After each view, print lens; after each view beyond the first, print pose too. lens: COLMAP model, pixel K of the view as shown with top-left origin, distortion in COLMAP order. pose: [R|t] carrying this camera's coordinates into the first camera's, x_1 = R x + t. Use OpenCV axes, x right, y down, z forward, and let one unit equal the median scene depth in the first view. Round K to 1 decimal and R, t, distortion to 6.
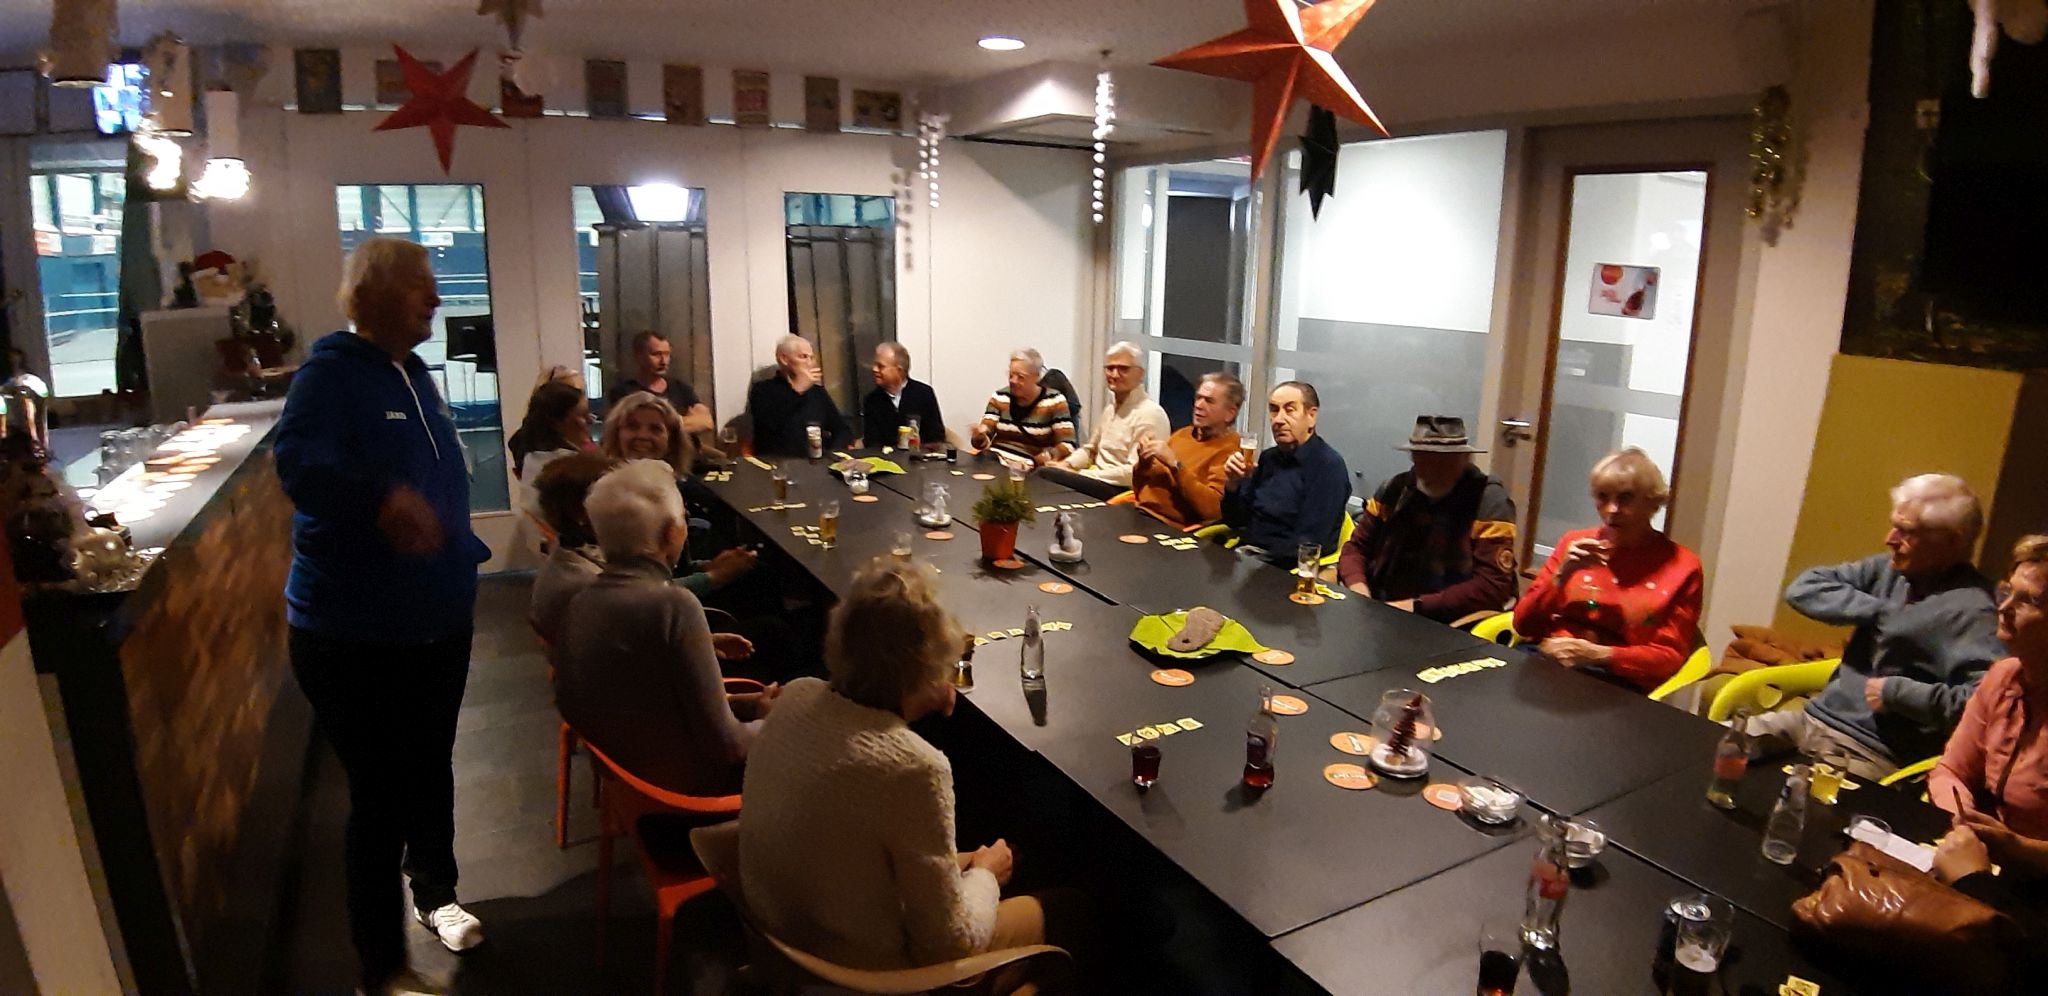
lens RADIAL K [[1062.2, 0, 1024.0], [0, 1062.2, 498.0], [0, 0, 1]] dist [-0.123000, 0.000494]
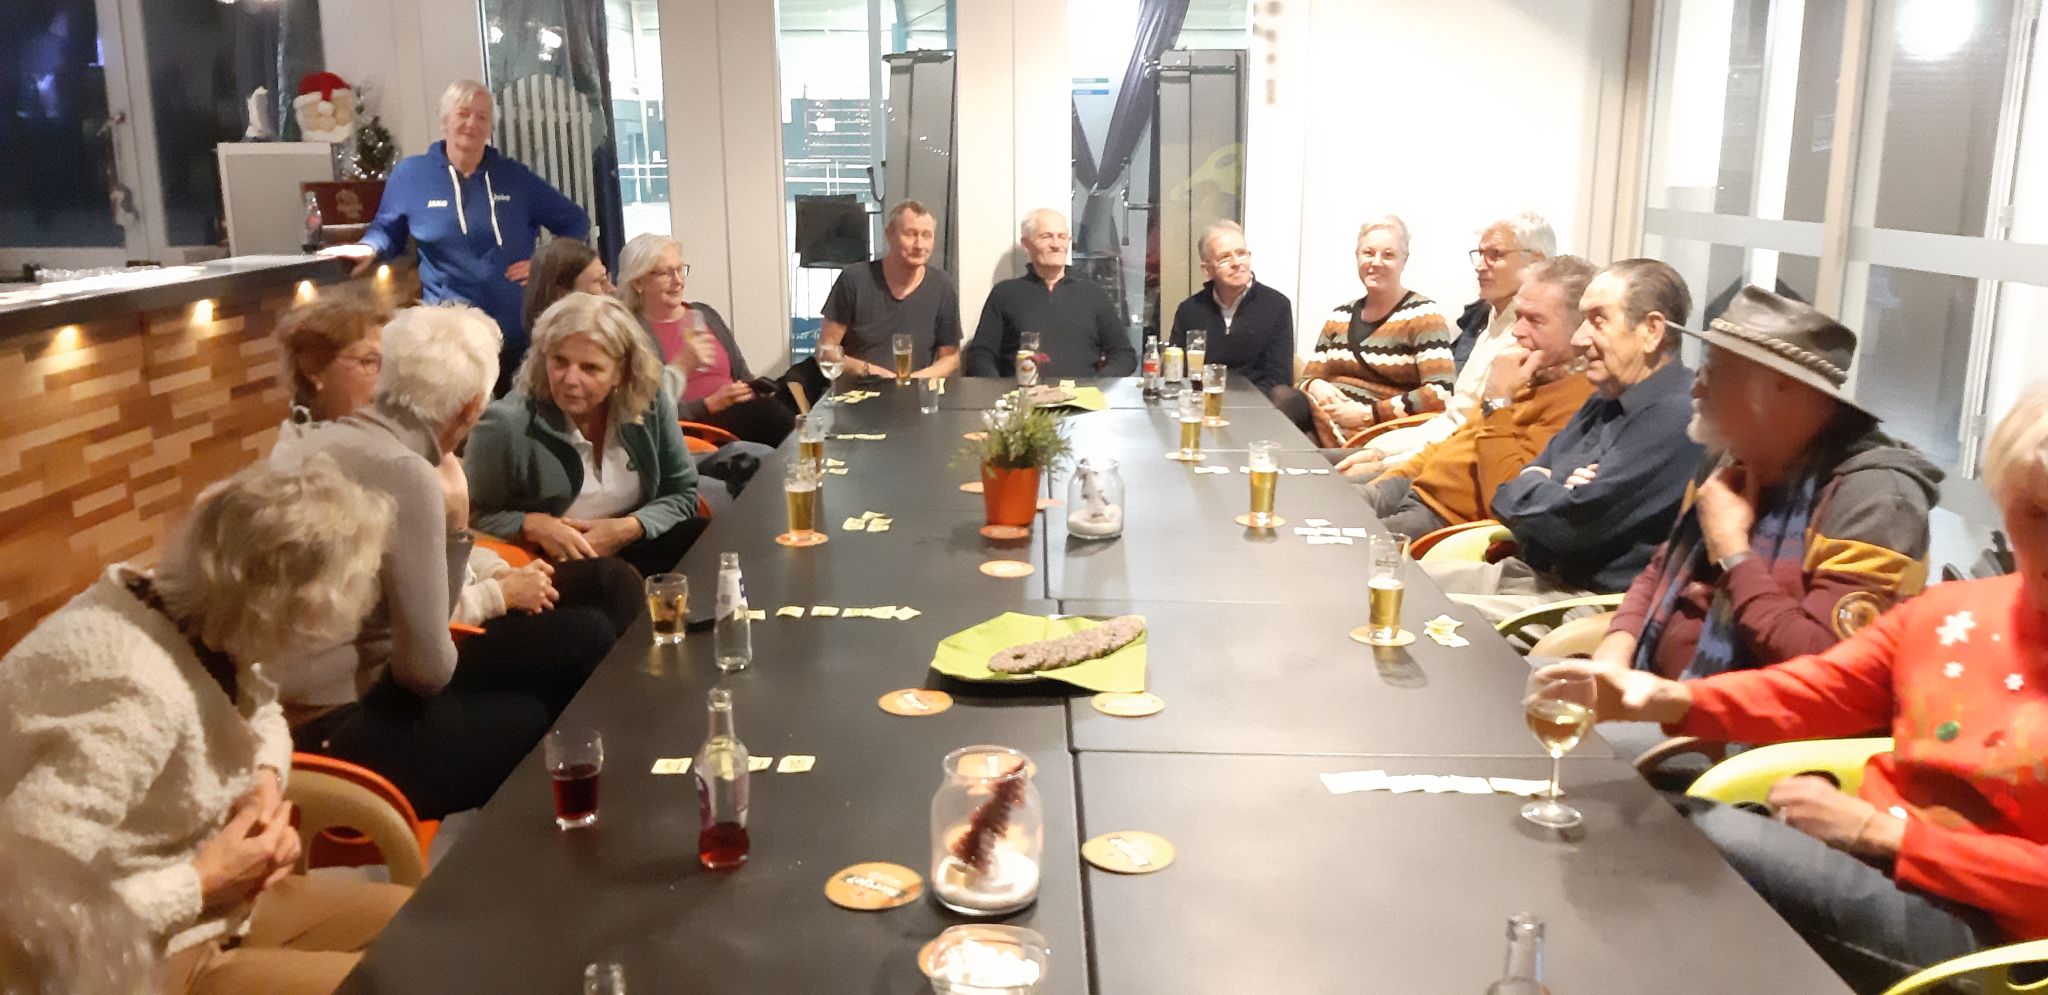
lens RADIAL K [[1588.8, 0, 1021.3], [0, 1588.8, 493.4], [0, 0, 1]] dist [-0.005444, -0.000128]
pose [[0.872377, 0.085397, -0.481316, 0.302494], [-0.089100, 0.995907, 0.015205, 0.017793], [0.480645, 0.029621, 0.876415, 0.126180]]
